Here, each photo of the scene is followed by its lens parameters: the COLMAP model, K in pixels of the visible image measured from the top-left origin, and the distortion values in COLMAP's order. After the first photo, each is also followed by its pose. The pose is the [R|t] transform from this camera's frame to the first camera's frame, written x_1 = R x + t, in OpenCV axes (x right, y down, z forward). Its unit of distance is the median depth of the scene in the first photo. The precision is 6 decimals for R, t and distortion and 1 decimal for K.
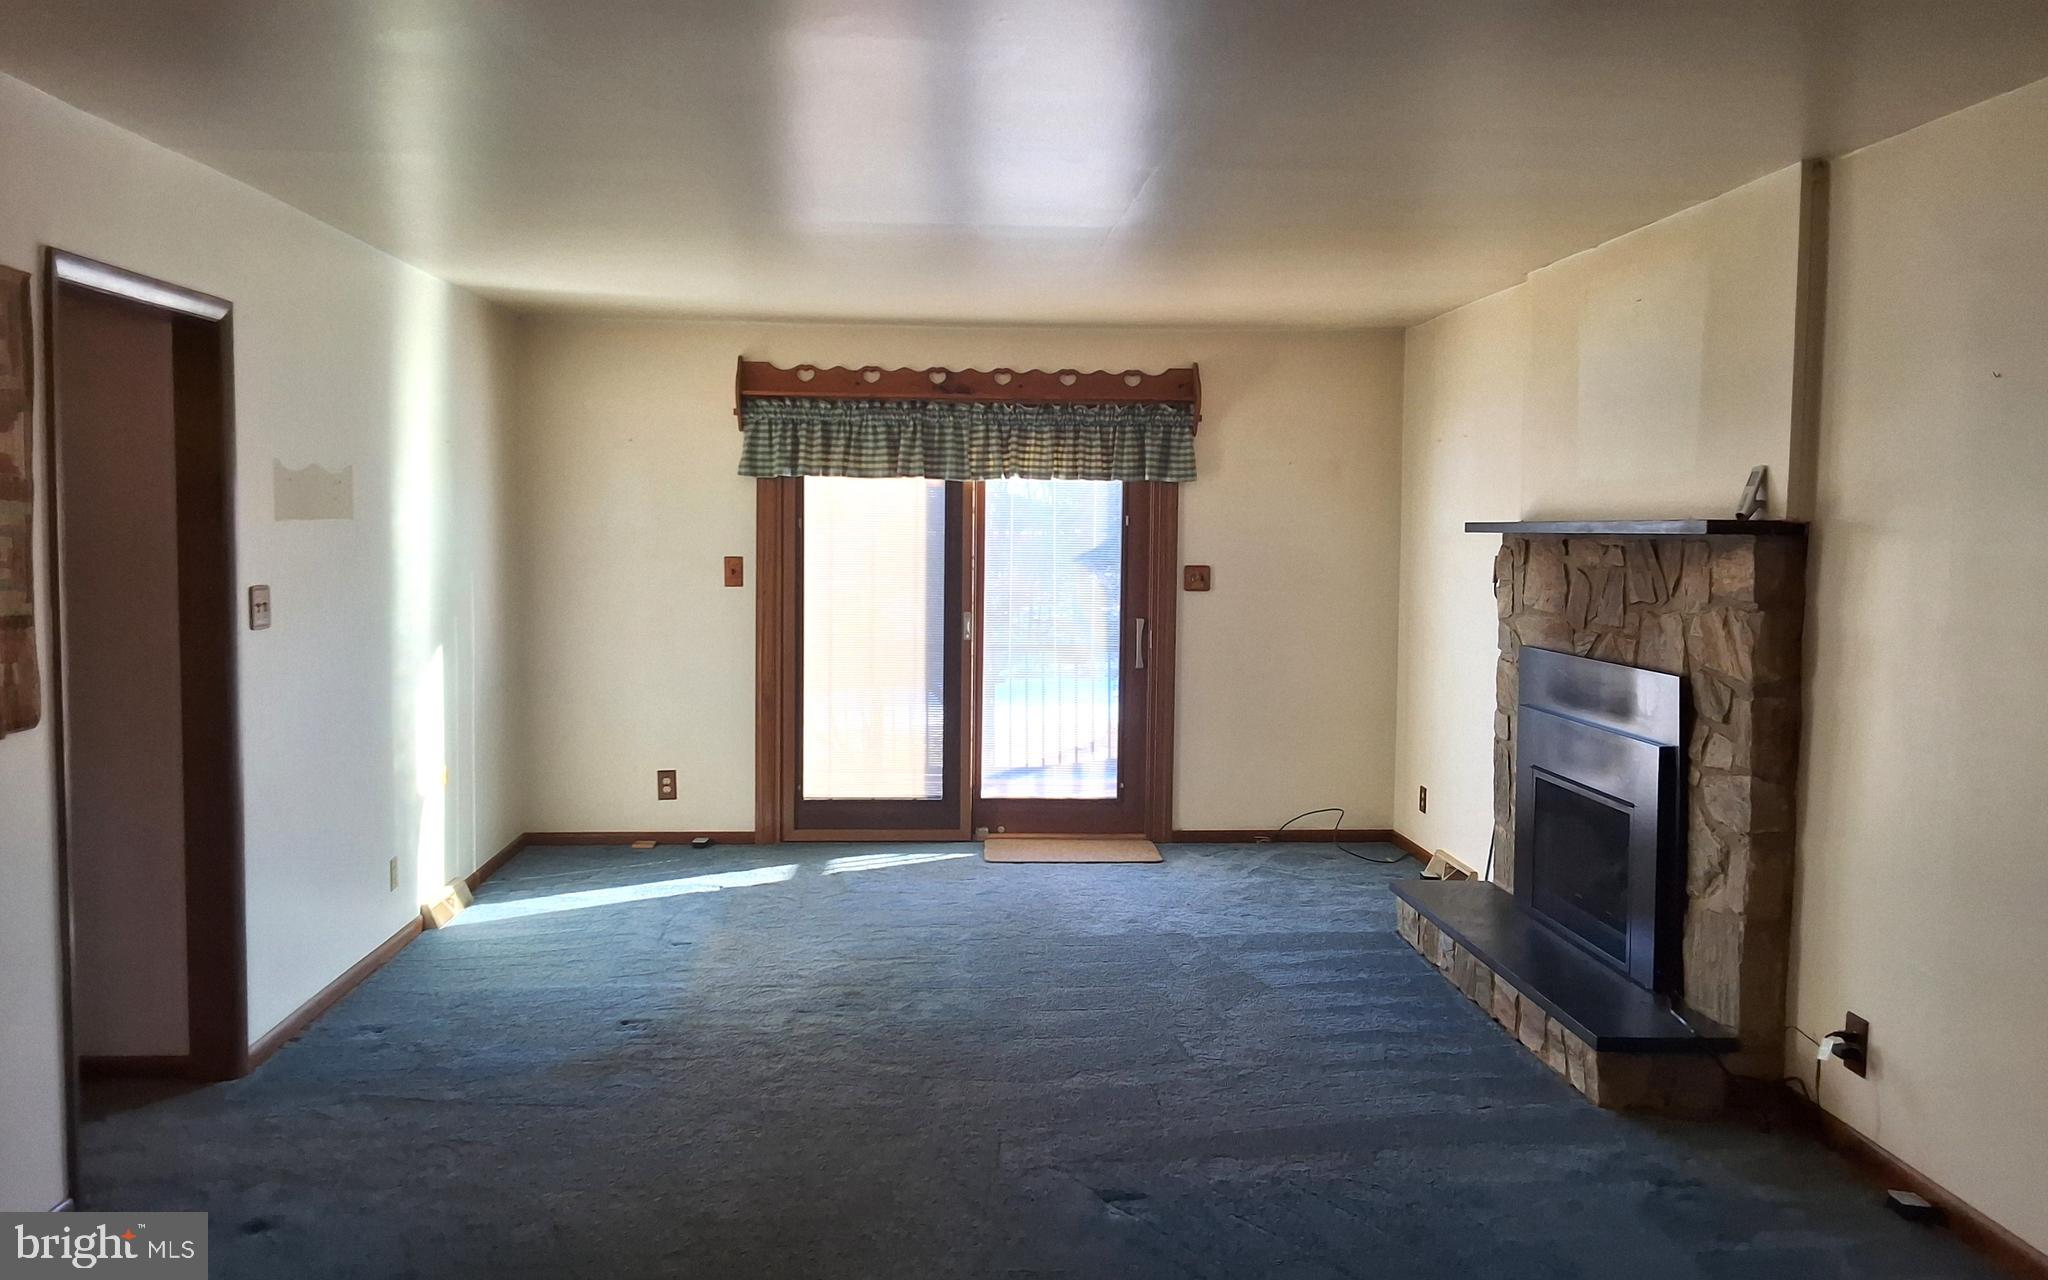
lens RADIAL K [[1630.4, 0, 1024.0], [0, 1630.4, 640.0], [0, 0, 1]] dist [0.115502, -0.171243]
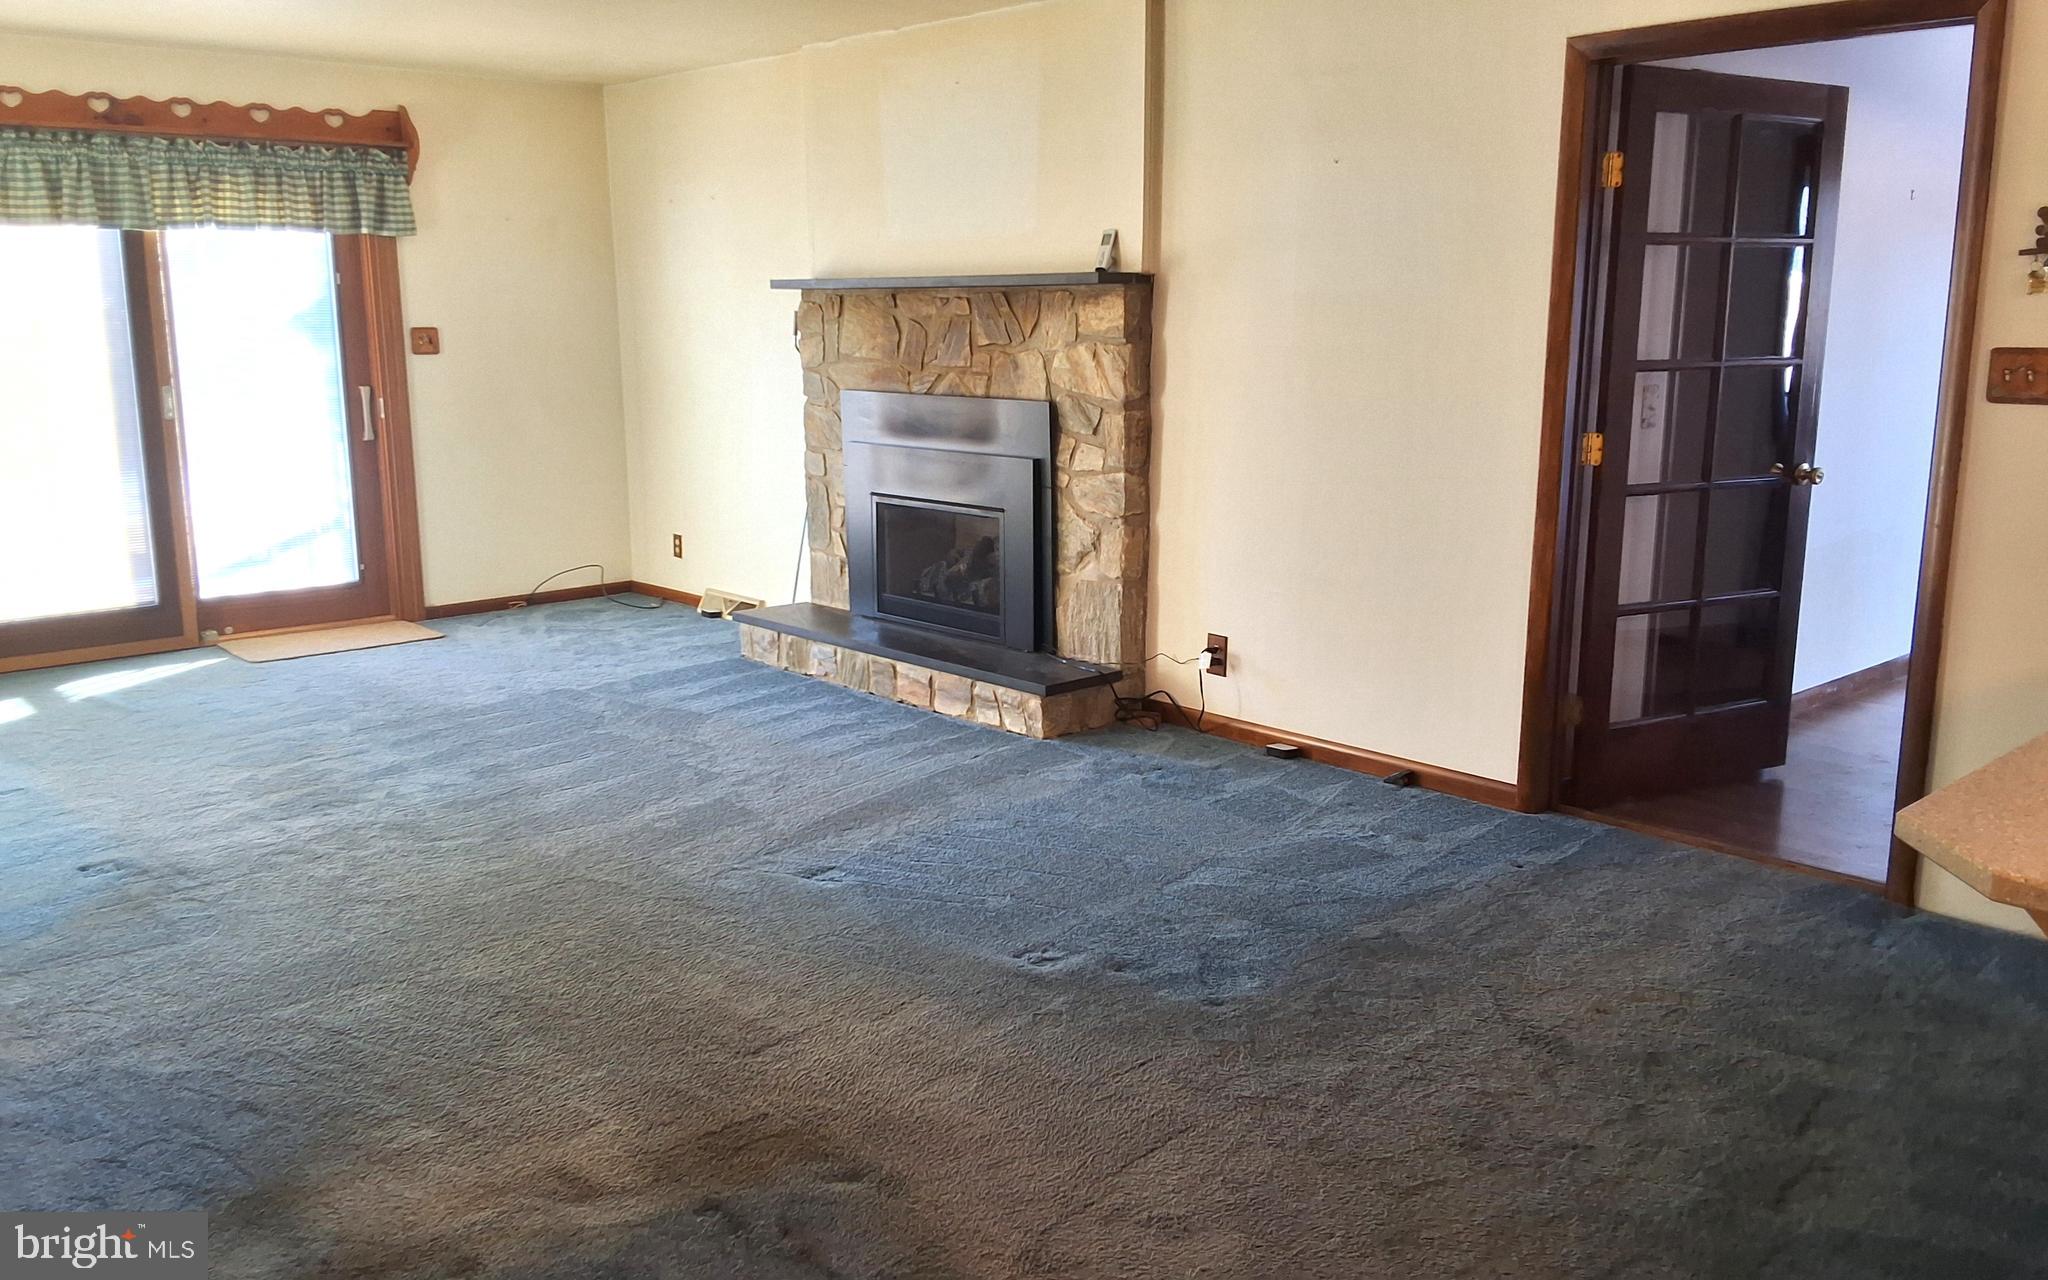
lens RADIAL K [[1630.4, 0, 1024.0], [0, 1630.4, 640.0], [0, 0, 1]] dist [0.115502, -0.171243]
pose [[0.772501, -0.139432, 0.619516, -0.320568], [0.055015, 0.986623, 0.153454, 0.007134], [-0.632626, -0.084461, 0.769838, 0.028453]]
